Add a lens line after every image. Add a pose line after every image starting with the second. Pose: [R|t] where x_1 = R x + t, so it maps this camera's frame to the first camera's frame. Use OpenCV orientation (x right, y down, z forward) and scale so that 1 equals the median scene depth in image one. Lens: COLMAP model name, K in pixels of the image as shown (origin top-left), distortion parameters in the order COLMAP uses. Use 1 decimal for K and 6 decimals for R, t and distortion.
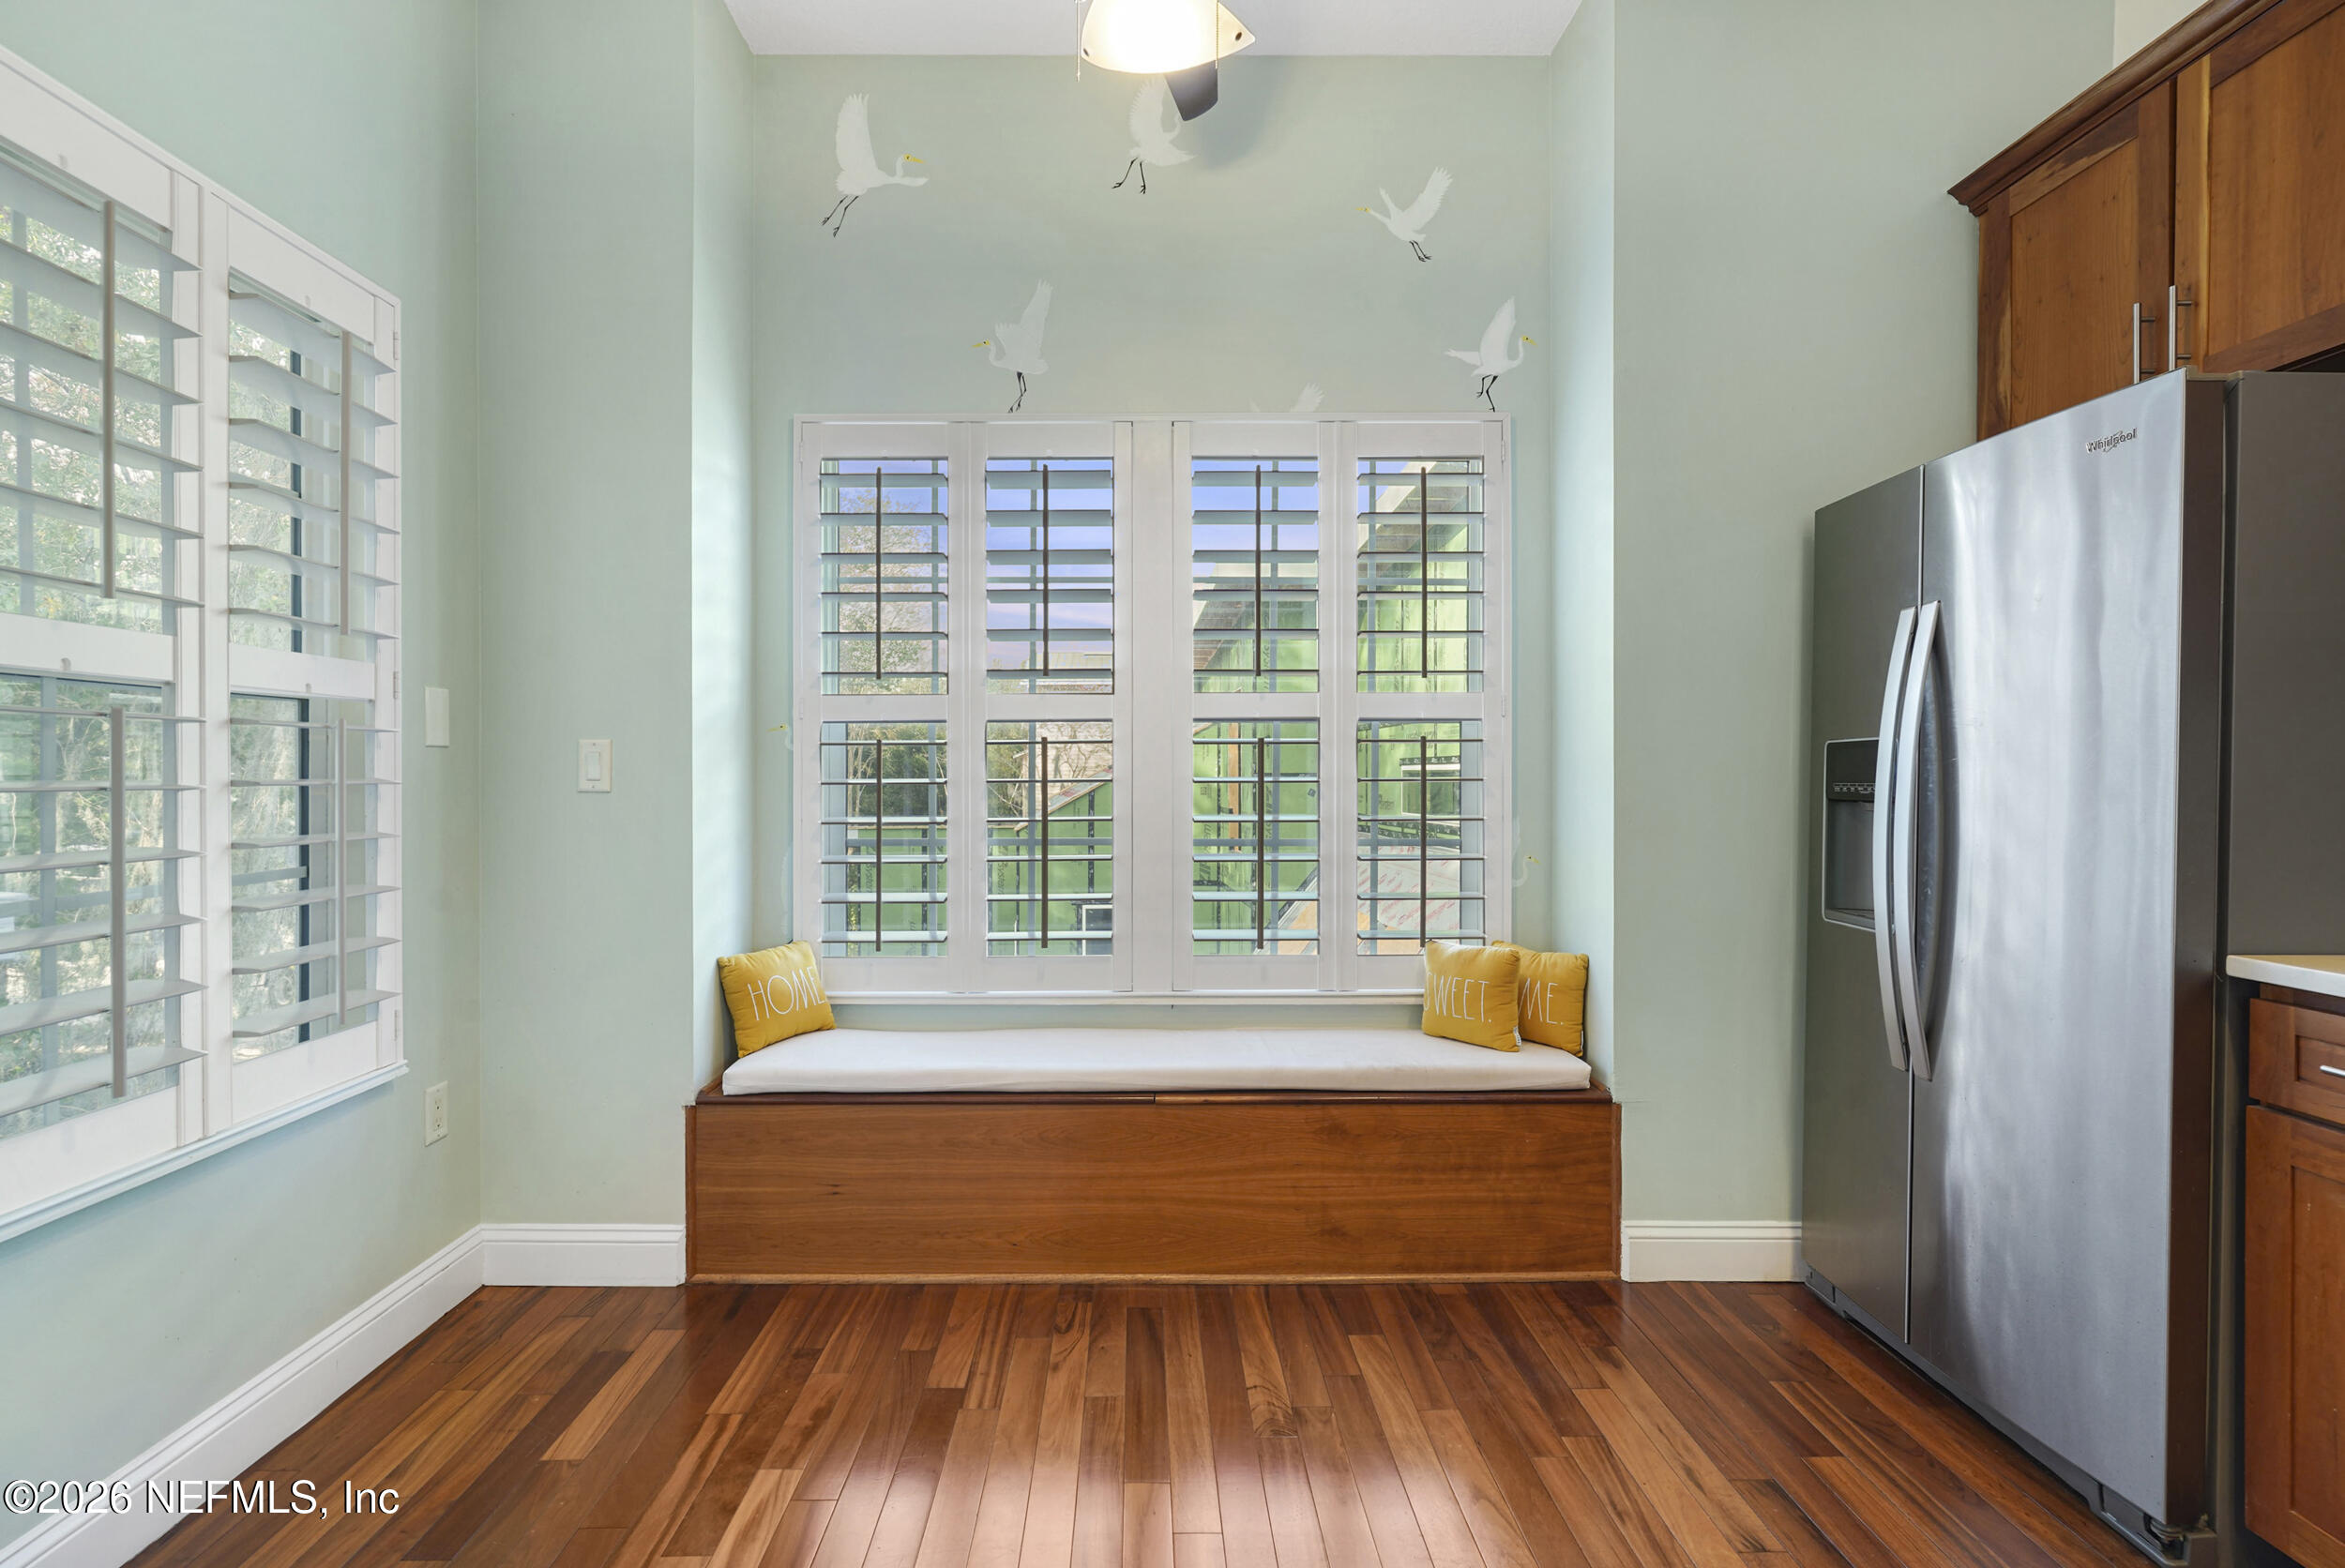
lens RADIAL K [[1133.4, 0, 1146.6], [0, 1133.4, 783.8], [0, 0, 1]] dist [-0.004889, 0.001009]
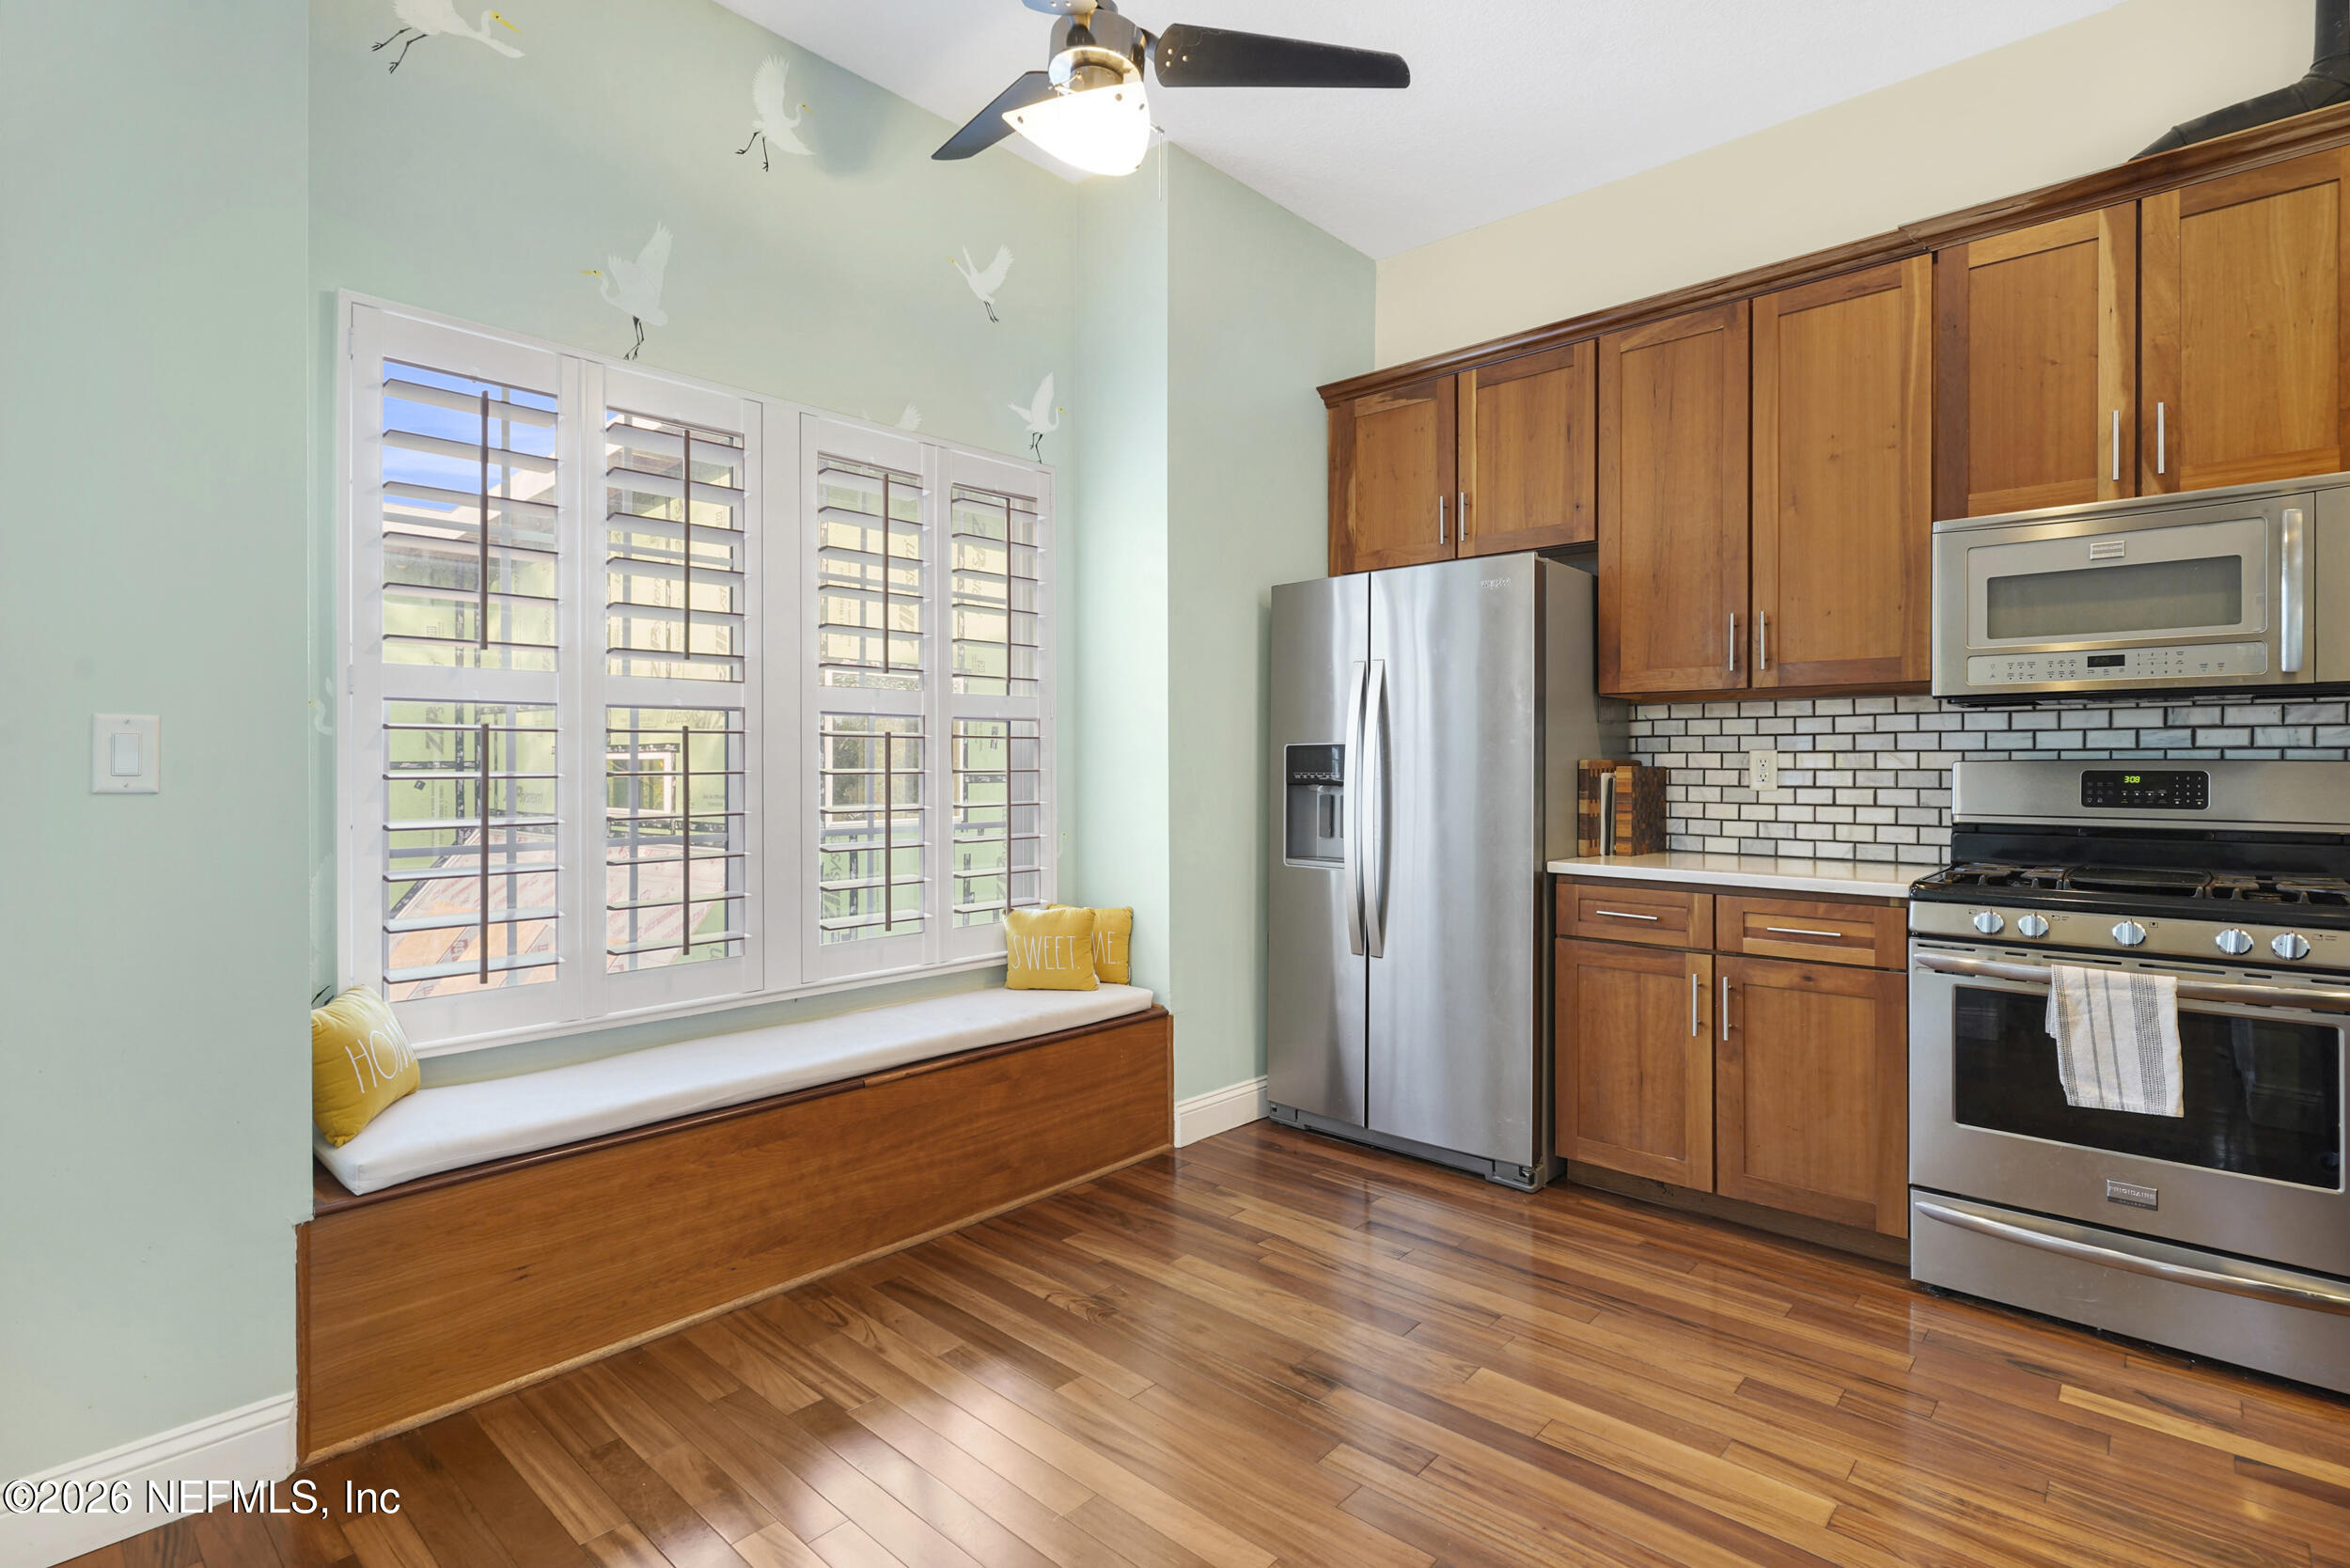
lens RADIAL K [[1128.9, 0, 1170.8], [0, 1128.9, 769.3], [0, 0, 1]] dist [-0.018912, 0.012578]
pose [[0.681489, -0.001697, 0.731827, -0.551406], [0.003990, 0.999991, -0.001396, -0.003352], [-0.731818, 0.003871, 0.681489, 0.101515]]
